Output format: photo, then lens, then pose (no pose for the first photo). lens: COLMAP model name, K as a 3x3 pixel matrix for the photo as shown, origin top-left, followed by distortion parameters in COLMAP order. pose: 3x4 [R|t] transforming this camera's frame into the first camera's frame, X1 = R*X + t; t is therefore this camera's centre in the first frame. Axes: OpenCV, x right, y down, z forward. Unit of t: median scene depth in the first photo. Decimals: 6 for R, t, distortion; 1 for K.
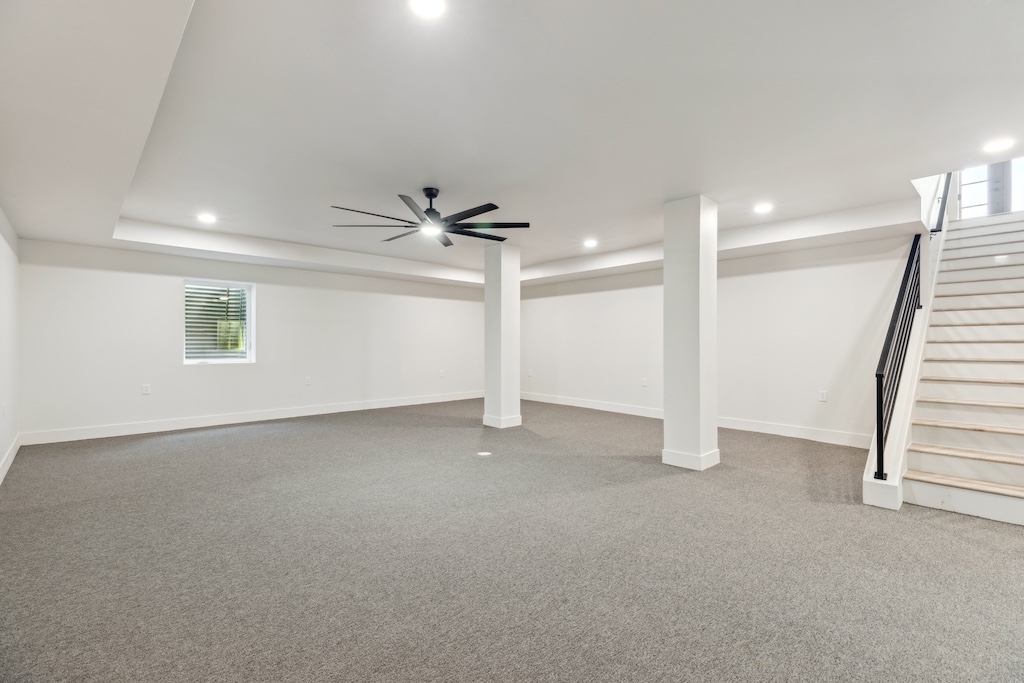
lens RADIAL K [[458.2, 0, 508.1], [0, 458.2, 347.4], [0, 0, 1]] dist [-0.000135, 0.000050]
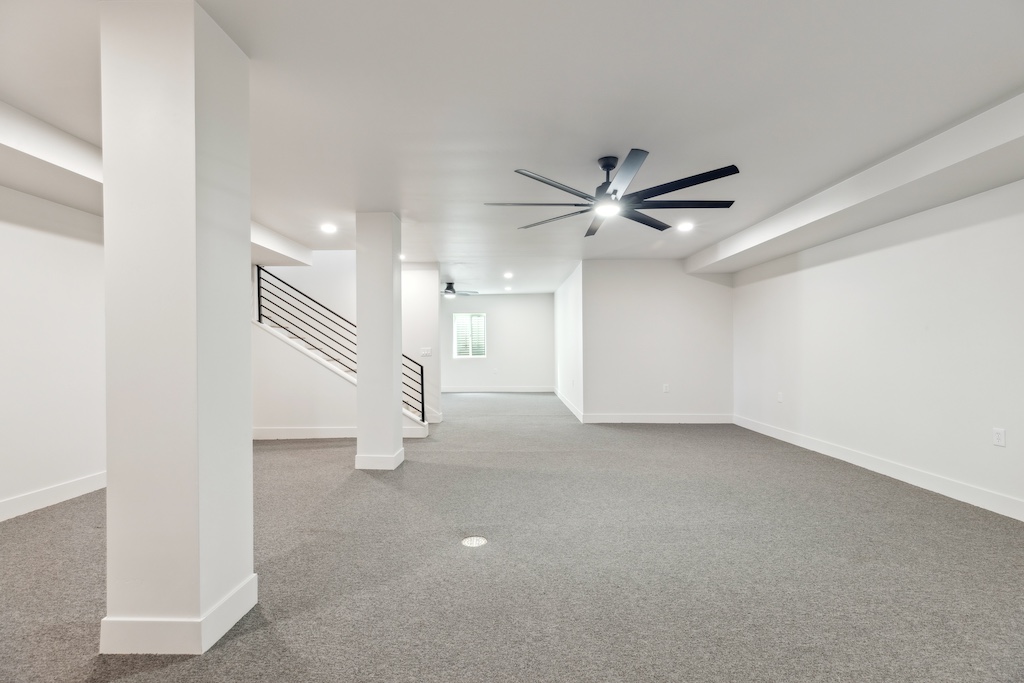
lens RADIAL K [[458.2, 0, 508.1], [0, 458.2, 347.4], [0, 0, 1]] dist [-0.000135, 0.000050]
pose [[-0.725355, -0.000565, 0.688374, -0.653488], [0.001958, 0.999994, 0.002884, -0.021782], [-0.688372, 0.003440, -0.725350, 1.878396]]
